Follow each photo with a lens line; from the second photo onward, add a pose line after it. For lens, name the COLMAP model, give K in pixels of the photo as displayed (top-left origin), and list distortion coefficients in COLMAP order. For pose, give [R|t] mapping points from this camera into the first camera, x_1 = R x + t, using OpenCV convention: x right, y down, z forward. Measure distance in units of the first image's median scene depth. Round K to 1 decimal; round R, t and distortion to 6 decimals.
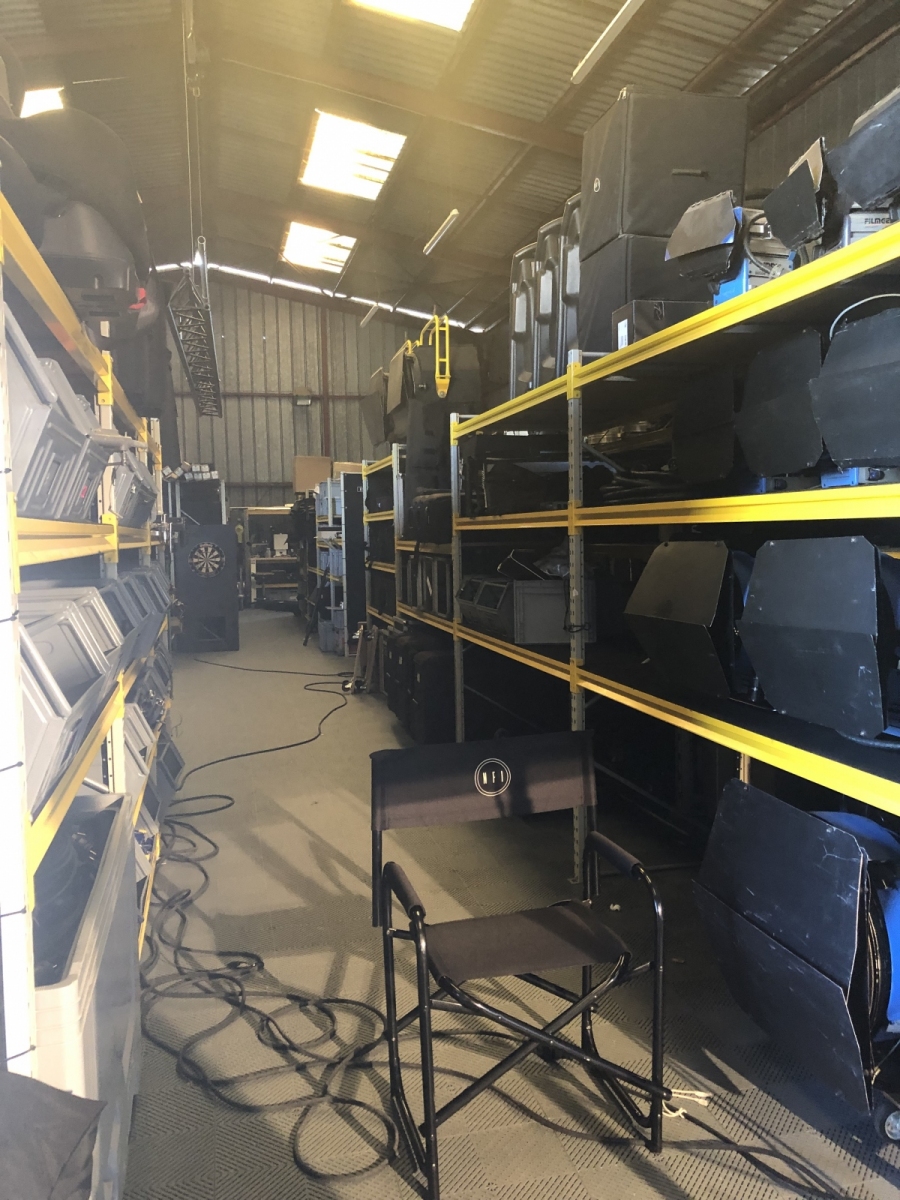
lens RADIAL K [[978.0, 0, 450.8], [0, 978.0, 602.5], [0, 0, 1]] dist [0.034066, -0.029065]
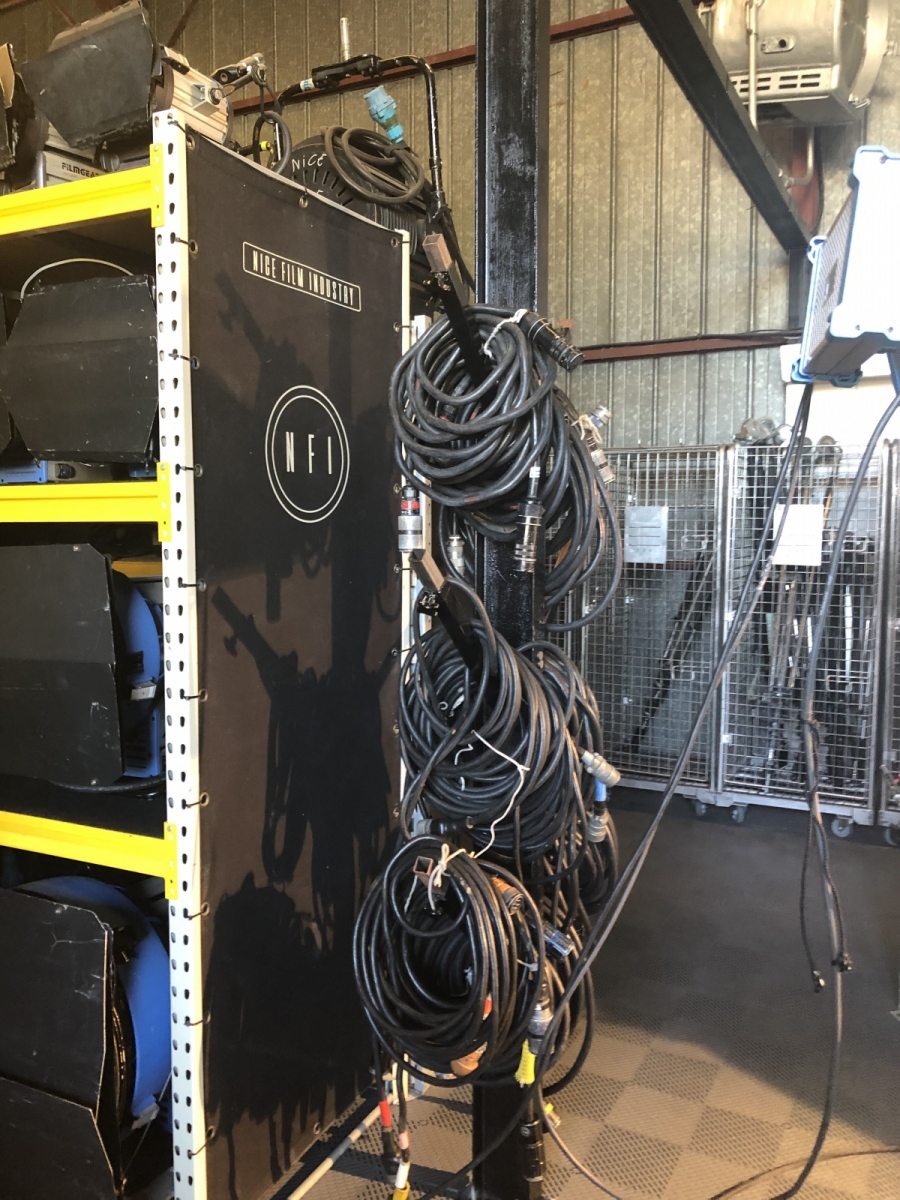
lens RADIAL K [[978.0, 0, 449.8], [0, 978.0, 590.4], [0, 0, 1]] dist [0.034066, -0.029065]
pose [[0.645538, -0.027032, 0.763250, -0.014662], [0.038085, 0.999269, 0.003180, -0.019346], [-0.762778, 0.027016, 0.646096, 0.231899]]
